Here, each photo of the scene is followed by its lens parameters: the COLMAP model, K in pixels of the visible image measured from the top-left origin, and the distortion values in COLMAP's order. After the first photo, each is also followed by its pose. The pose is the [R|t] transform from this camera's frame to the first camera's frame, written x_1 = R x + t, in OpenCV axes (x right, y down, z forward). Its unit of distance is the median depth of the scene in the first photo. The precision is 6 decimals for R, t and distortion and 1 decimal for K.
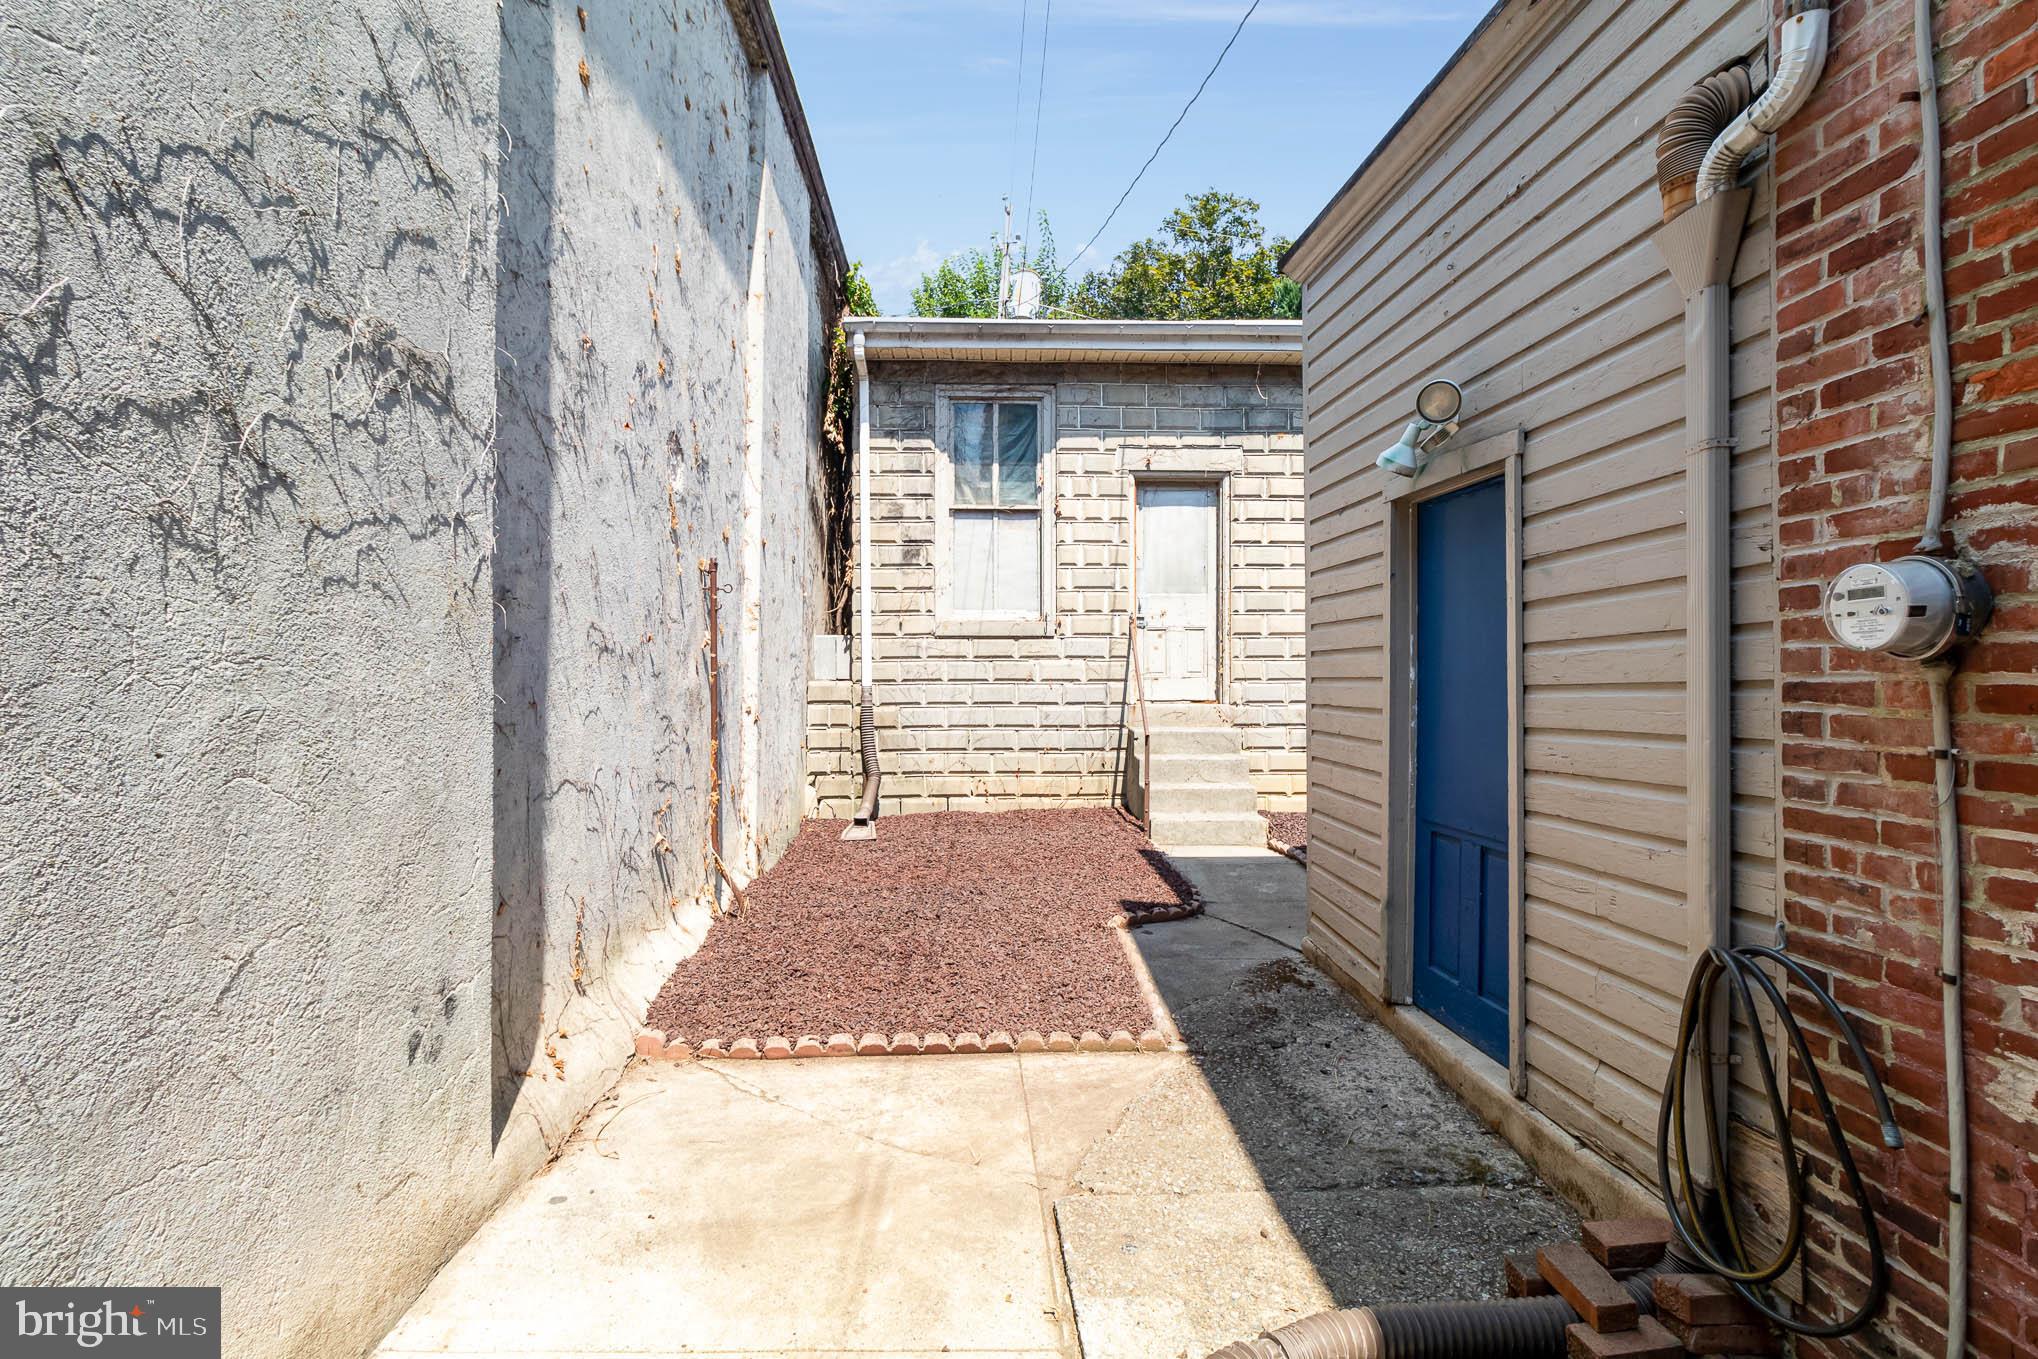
lens RADIAL K [[975.4, 0, 1016.9], [0, 975.4, 670.4], [0, 0, 1]] dist [0.000102, 0.001678]
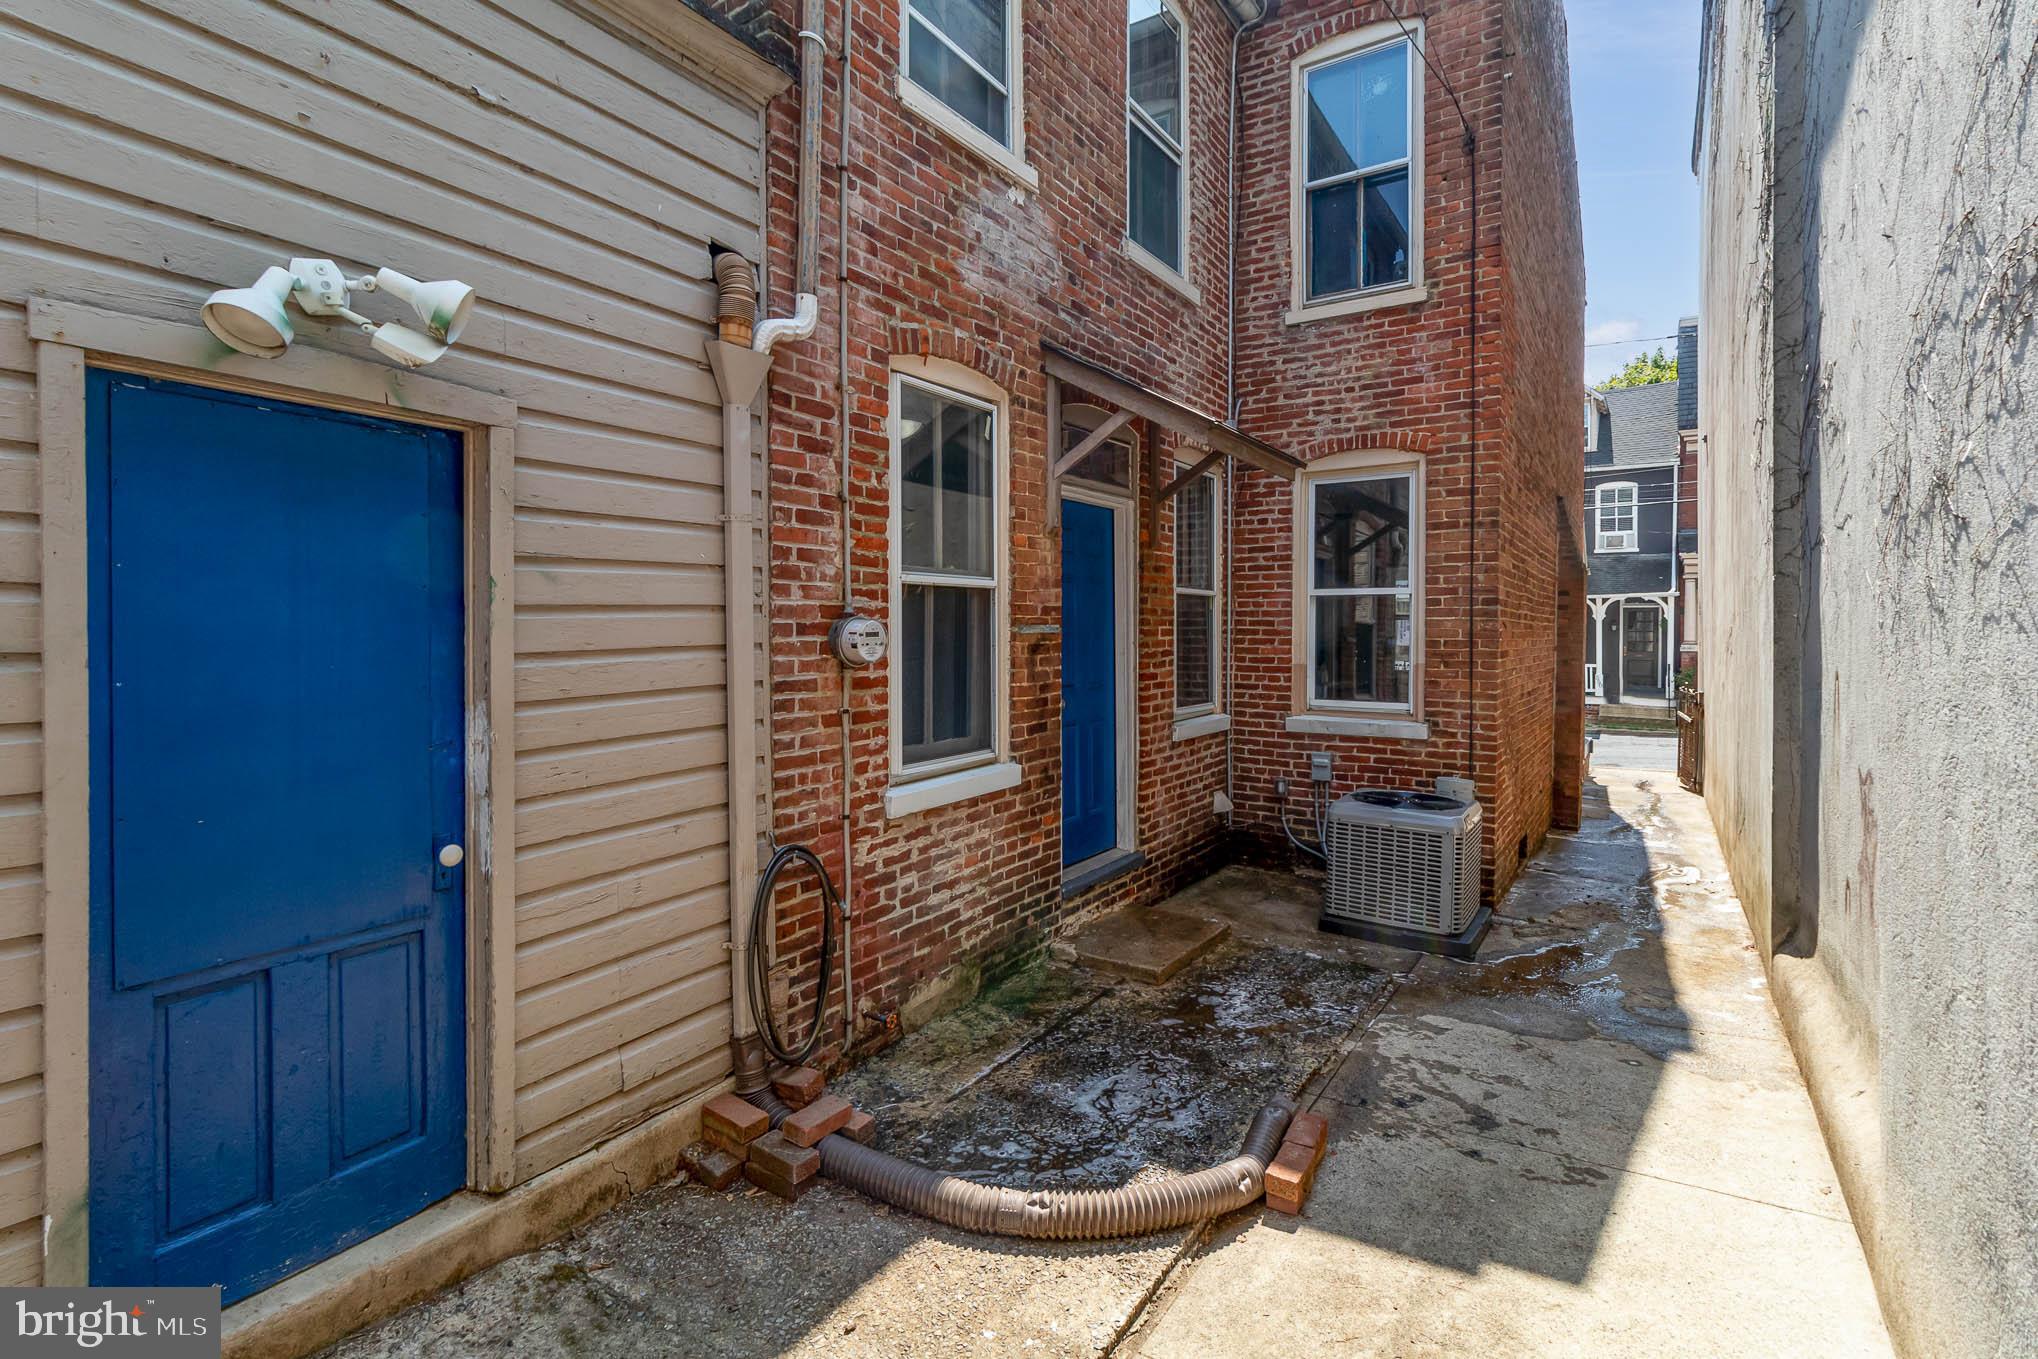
lens RADIAL K [[975.4, 0, 1020.9], [0, 975.4, 662.1], [0, 0, 1]] dist [0.000102, 0.001678]
pose [[-0.806859, -0.010140, 0.590657, -0.375602], [0.004110, 0.999732, 0.022777, -0.041711], [-0.590729, 0.020805, -0.806602, 1.569063]]
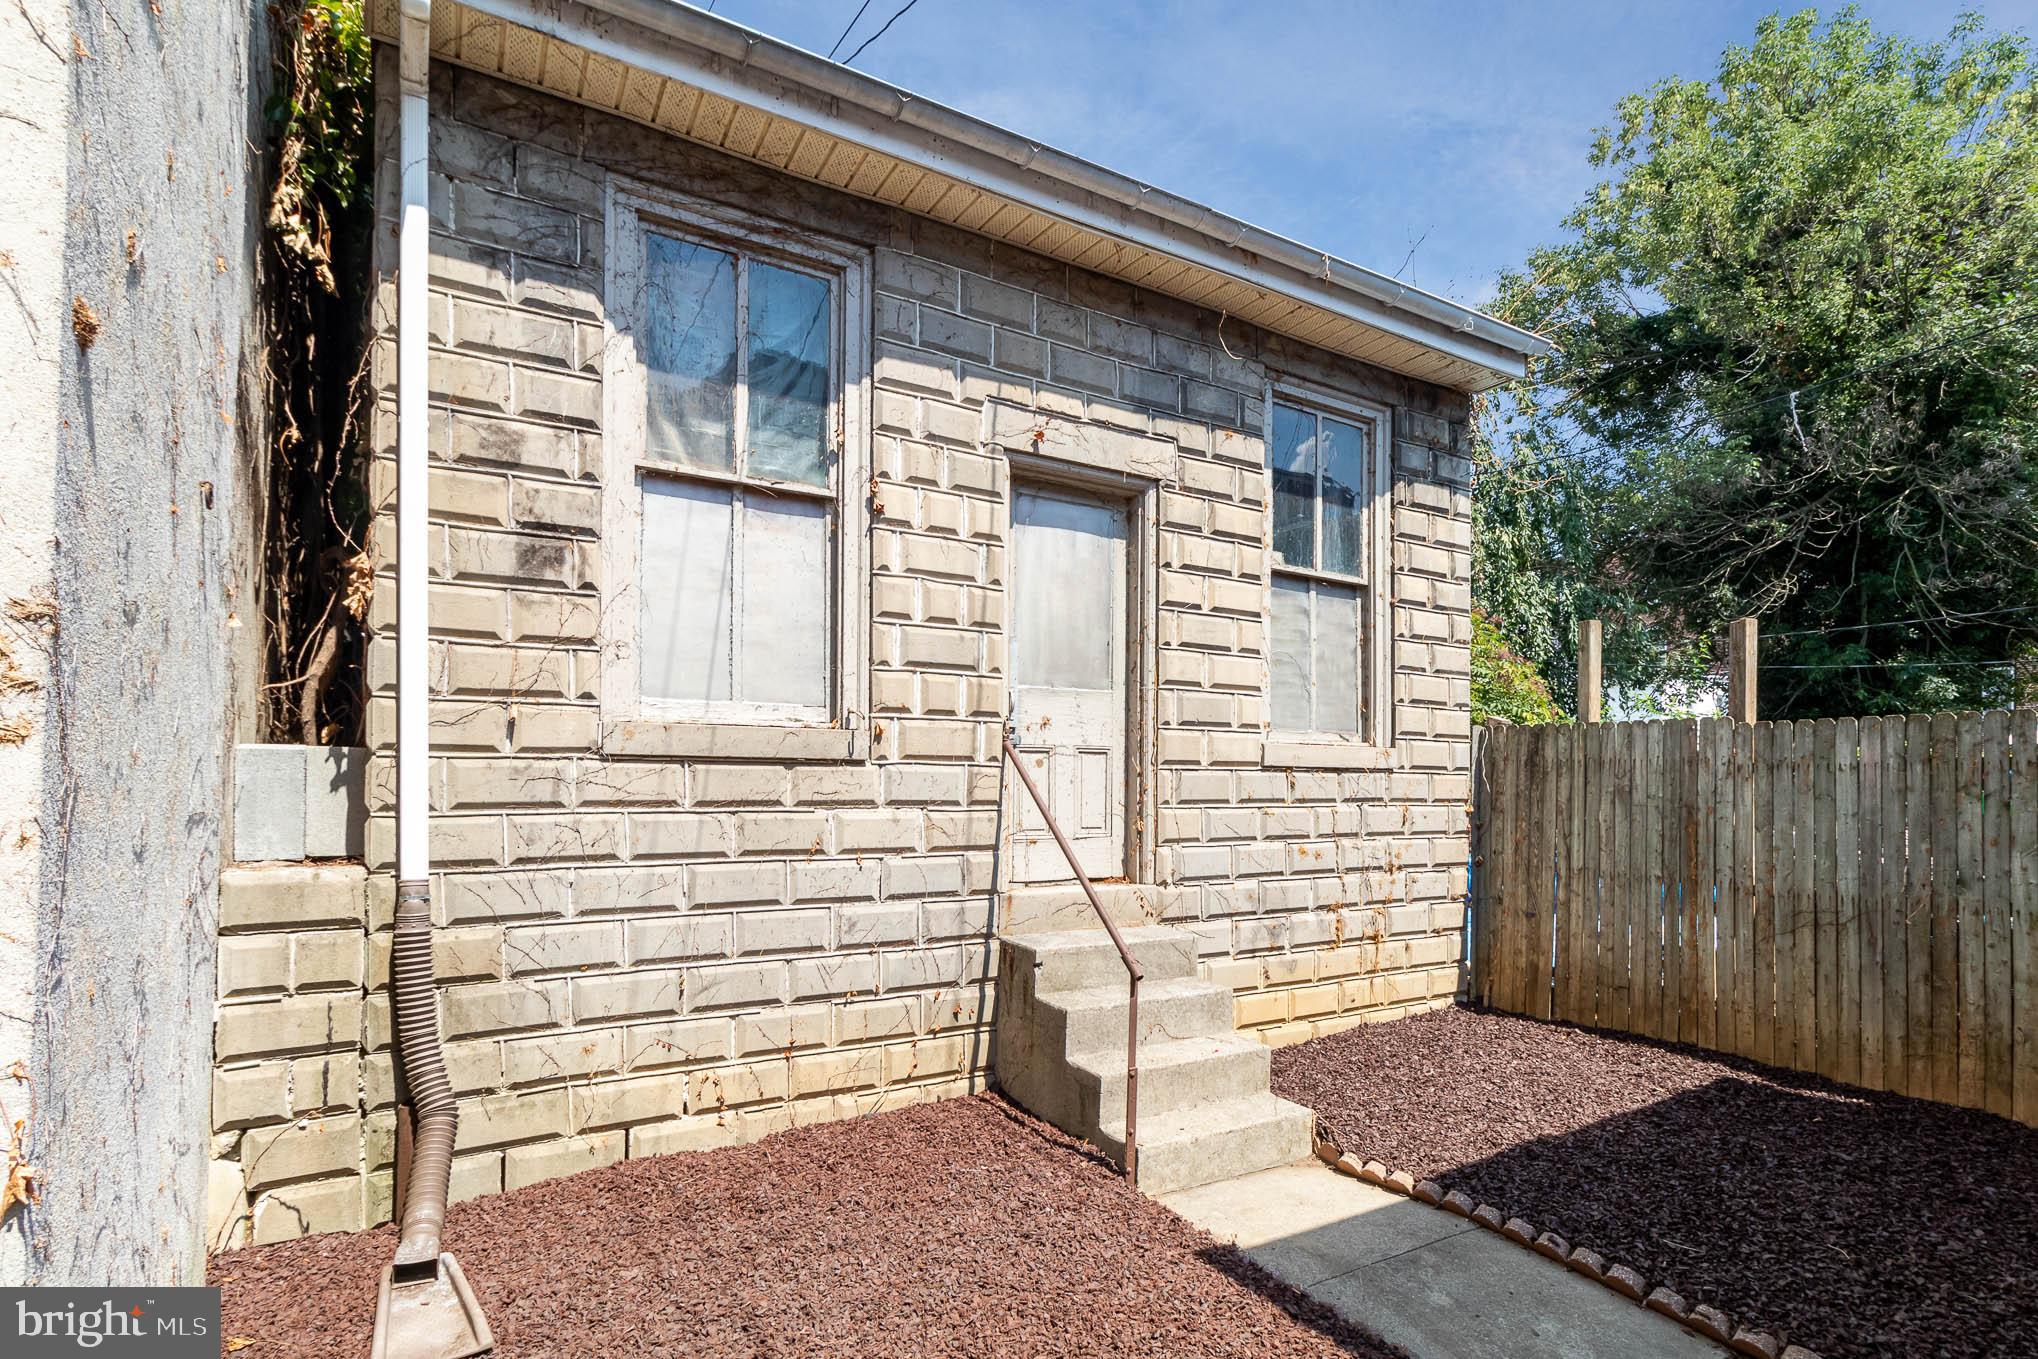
lens RADIAL K [[975.4, 0, 1006.3], [0, 975.4, 769.0], [0, 0, 1]] dist [0.000102, 0.001678]
pose [[0.861964, 0.012172, 0.506824, -0.147859], [-0.010414, 0.999926, -0.006303, -0.028301], [-0.506863, 0.000154, 0.862027, 0.542864]]
